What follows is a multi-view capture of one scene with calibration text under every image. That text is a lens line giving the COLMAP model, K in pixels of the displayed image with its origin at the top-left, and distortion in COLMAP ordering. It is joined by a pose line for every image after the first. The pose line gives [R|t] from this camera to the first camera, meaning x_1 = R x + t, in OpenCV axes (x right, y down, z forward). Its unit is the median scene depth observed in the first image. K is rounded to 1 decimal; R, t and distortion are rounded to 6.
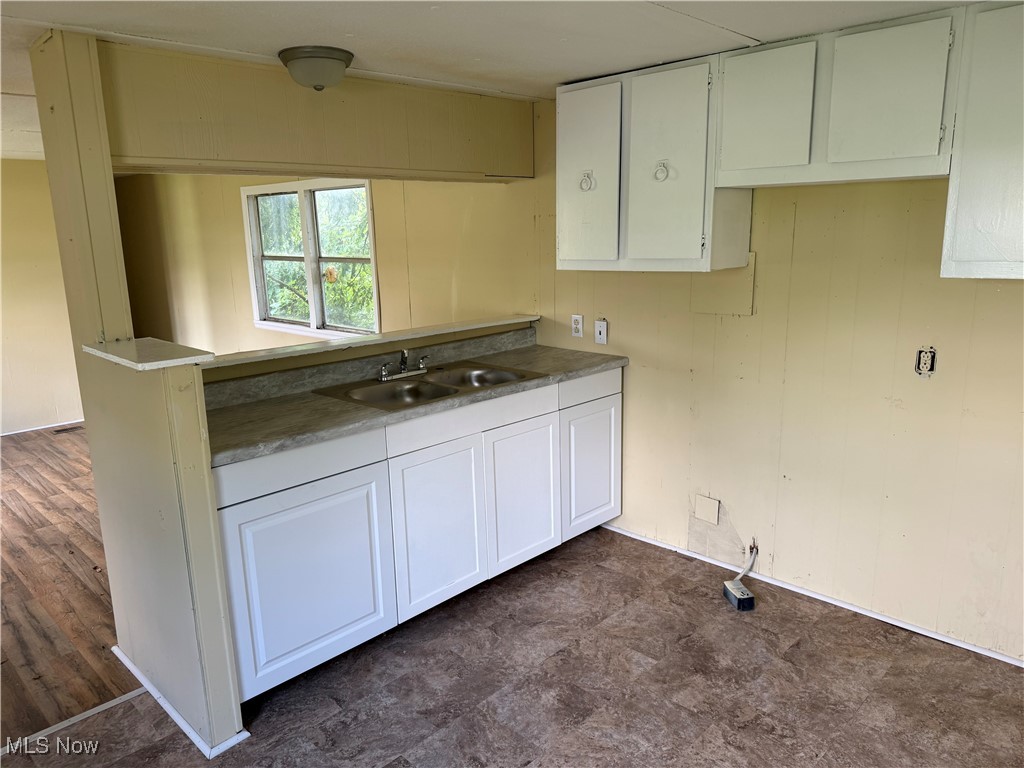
lens RADIAL K [[728.6, 0, 514.7], [0, 728.6, 388.4], [0, 0, 1]] dist [0.084846, -0.113185]
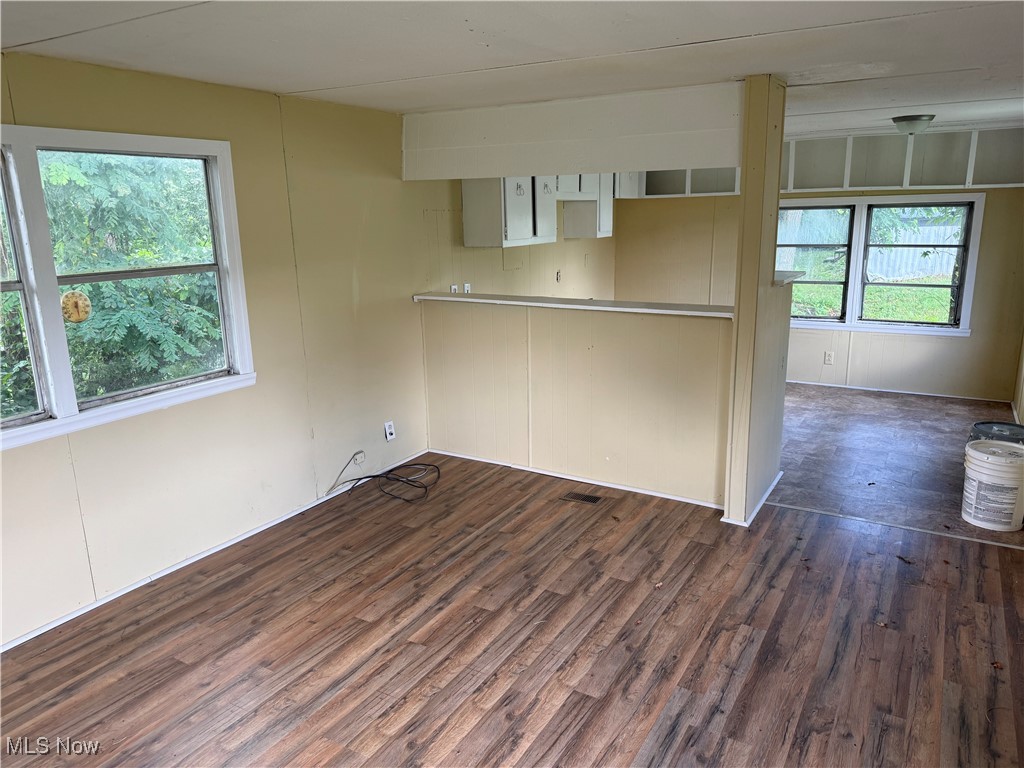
lens RADIAL K [[711.2, 0, 535.3], [0, 711.2, 385.5], [0, 0, 1]] dist [-0.000576, -0.001083]
pose [[-0.255018, -0.195685, 0.946928, -1.637798], [0.231646, 0.938426, 0.256313, -0.305145], [-0.938779, 0.284716, -0.193986, 1.566063]]
